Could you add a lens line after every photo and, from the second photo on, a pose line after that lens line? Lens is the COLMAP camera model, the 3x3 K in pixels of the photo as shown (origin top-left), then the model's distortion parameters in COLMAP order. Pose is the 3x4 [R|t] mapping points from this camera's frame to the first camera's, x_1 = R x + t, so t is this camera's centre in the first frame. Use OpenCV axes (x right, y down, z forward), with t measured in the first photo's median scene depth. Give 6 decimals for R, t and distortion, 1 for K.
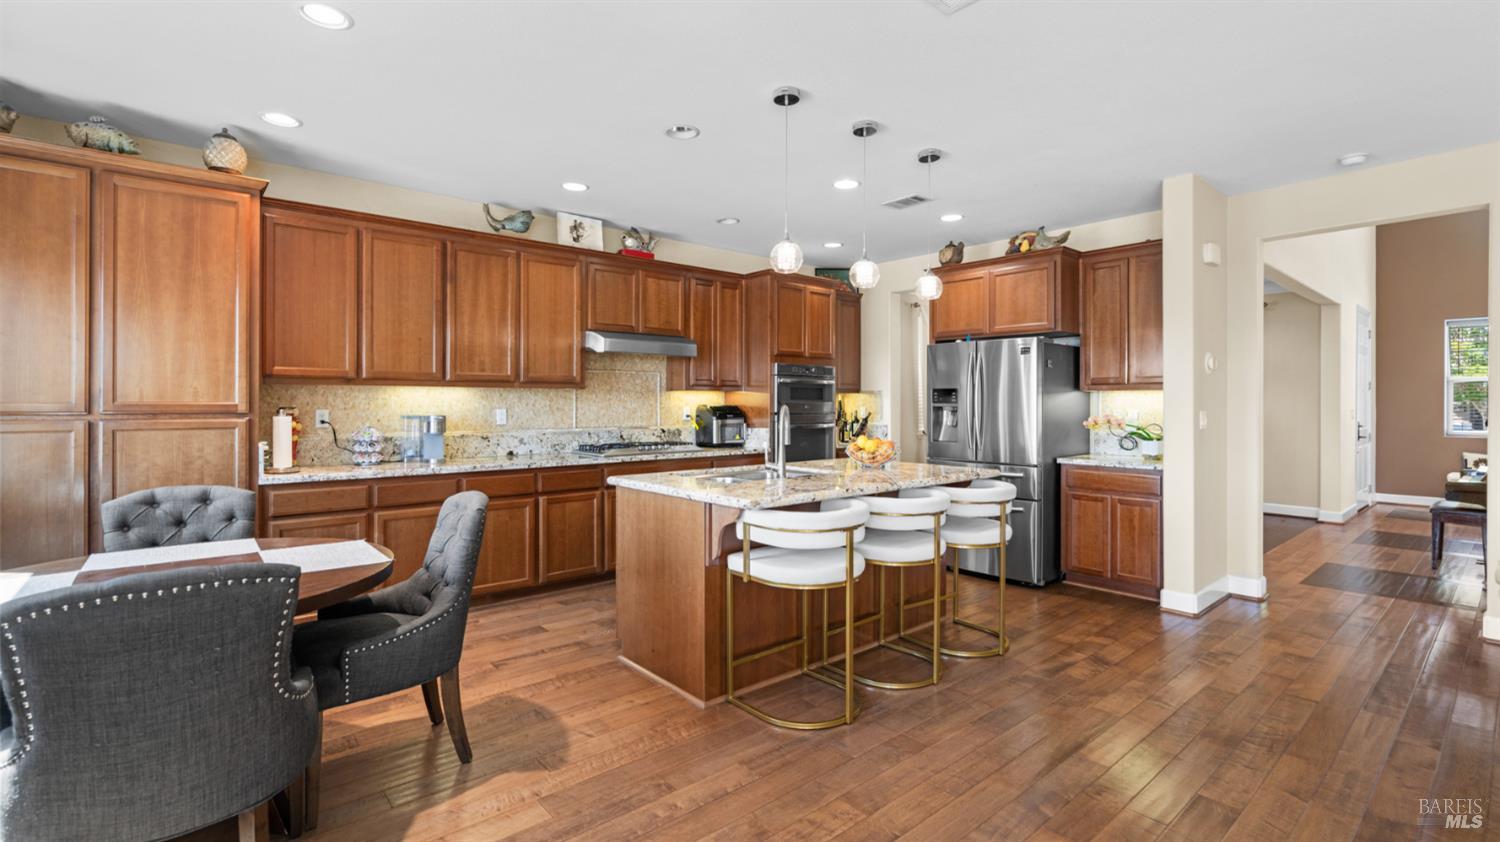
lens RADIAL K [[679.2, 0, 753.9], [0, 679.2, 414.2], [0, 0, 1]] dist [-0.001658, -0.000053]
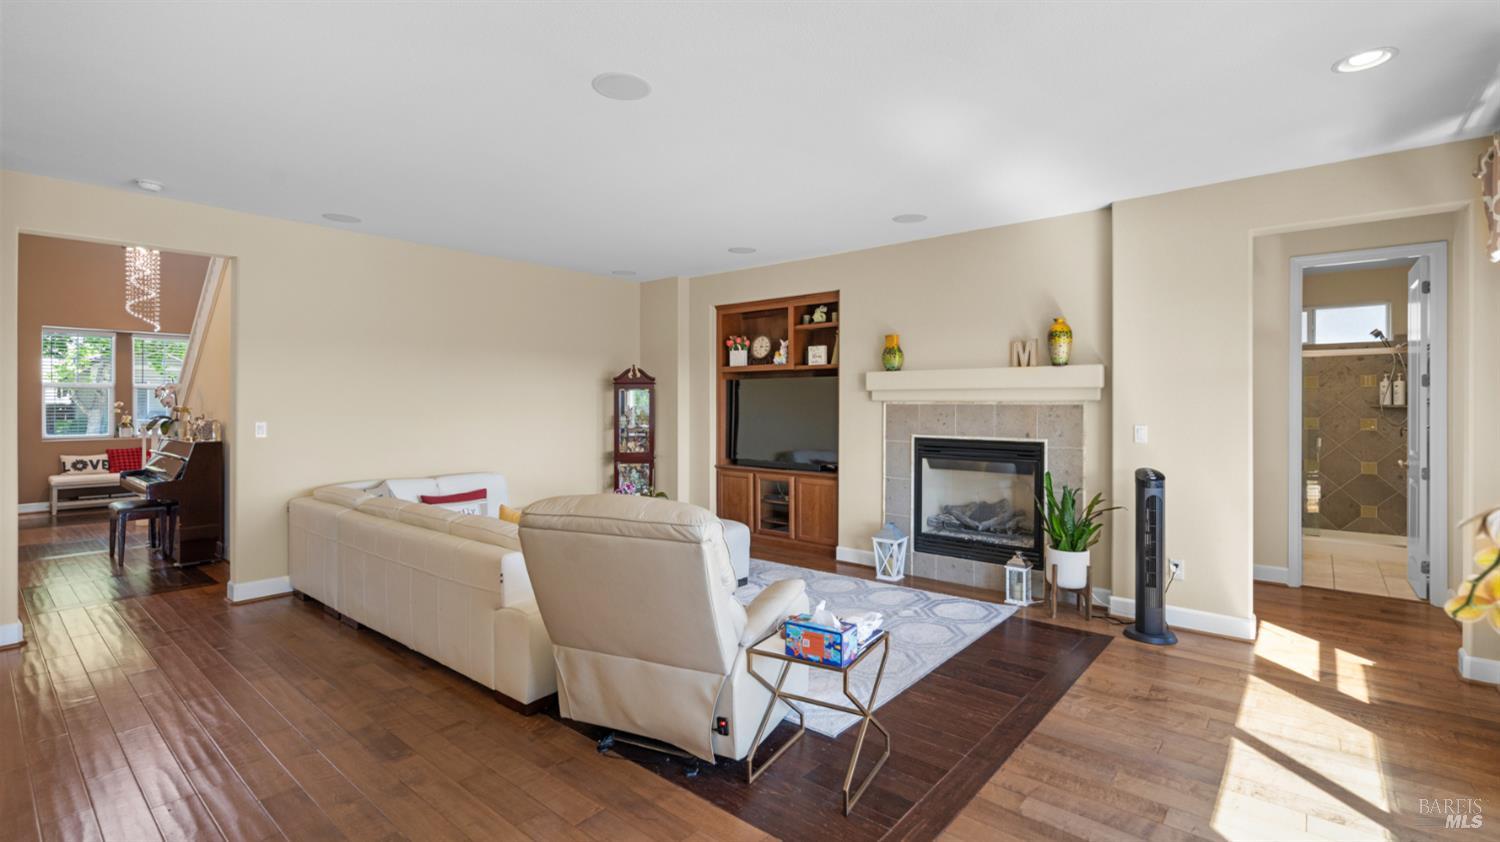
lens RADIAL K [[679.2, 0, 750.5], [0, 679.2, 408.9], [0, 0, 1]] dist [-0.001658, -0.000053]
pose [[-0.157352, -0.008681, 0.987504, -0.230067], [0.010943, 0.999885, 0.010533, -0.022620], [-0.987482, 0.012464, -0.157239, 0.187647]]
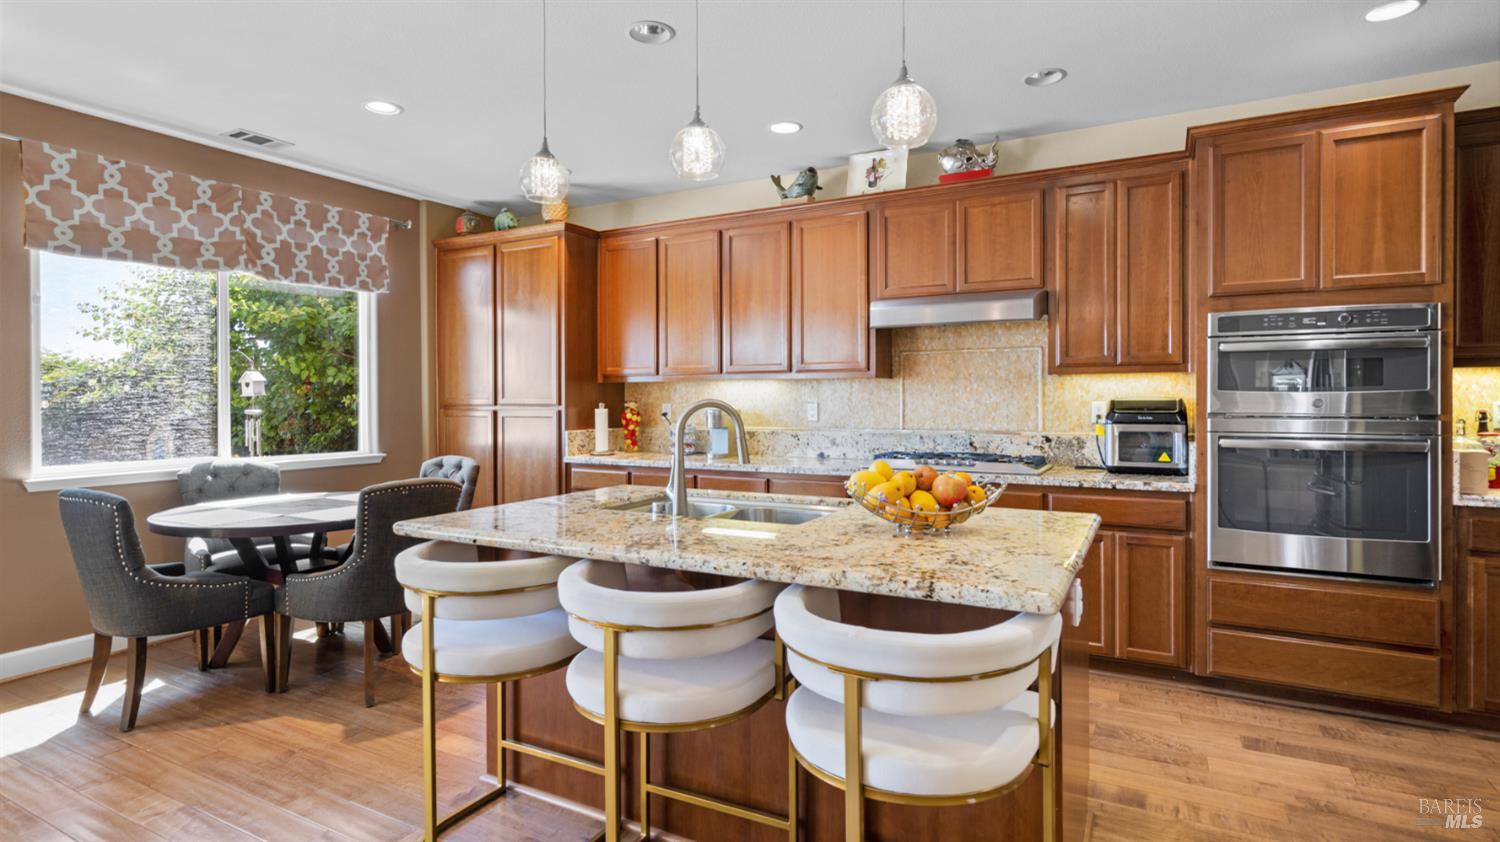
lens RADIAL K [[766.0, 0, 737.2], [0, 766.0, 405.3], [0, 0, 1]] dist [-0.000084, -0.000053]
pose [[0.341646, 0.009638, -0.939779, 0.495445], [-0.008988, 0.999935, 0.006987, -0.010793], [0.939786, 0.006060, 0.341711, 0.551054]]
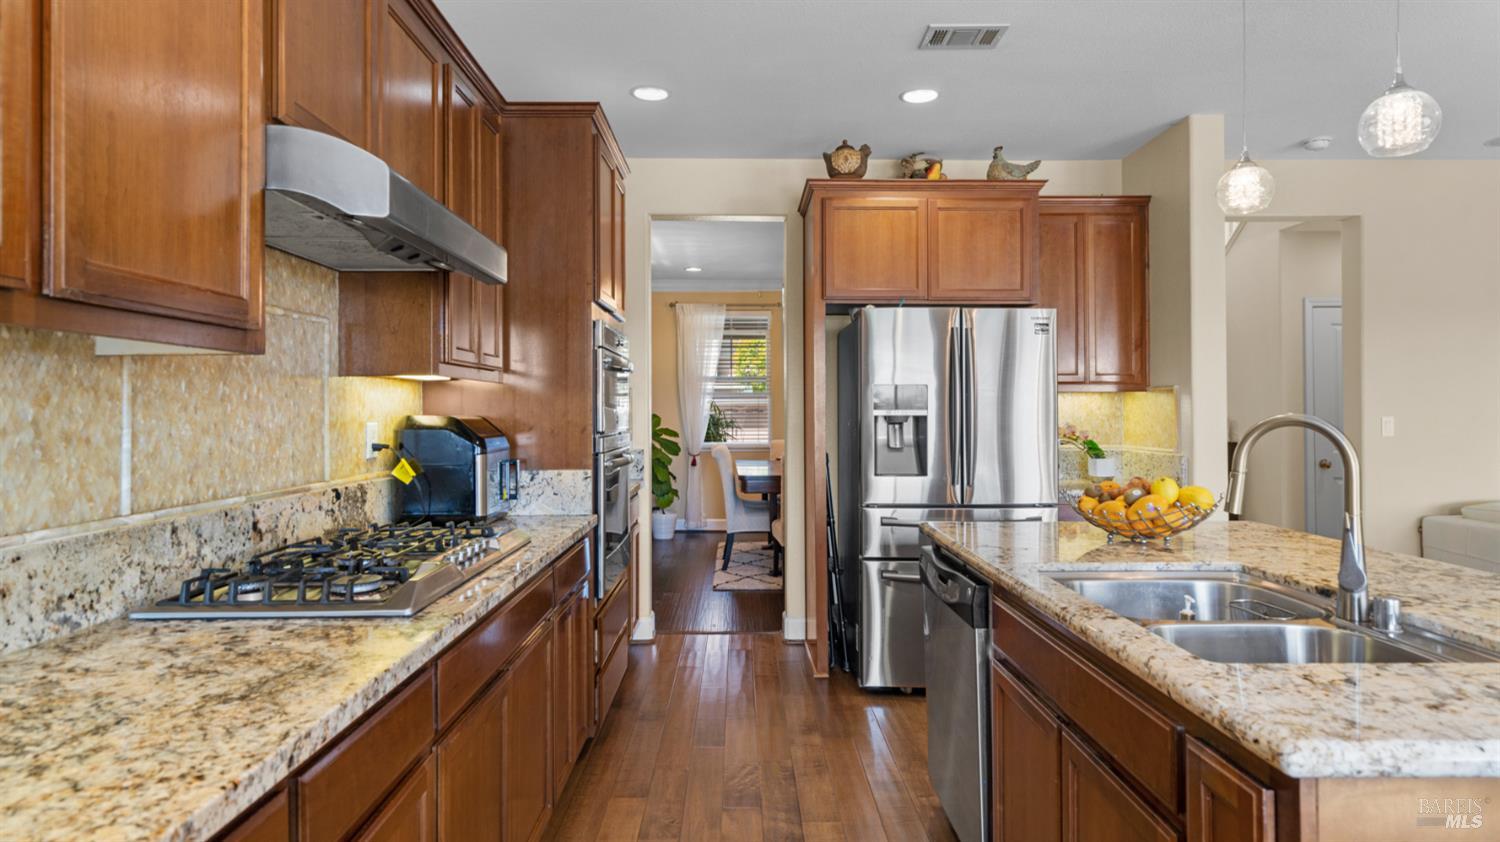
lens RADIAL K [[835.3, 0, 753.8], [0, 835.3, 408.7], [0, 0, 1]] dist [0.007460, 0.000895]
pose [[0.637925, -0.000997, 0.770098, -0.363723], [0.015456, 0.999814, -0.011509, -0.010950], [-0.769943, 0.019245, 0.637822, 0.655357]]
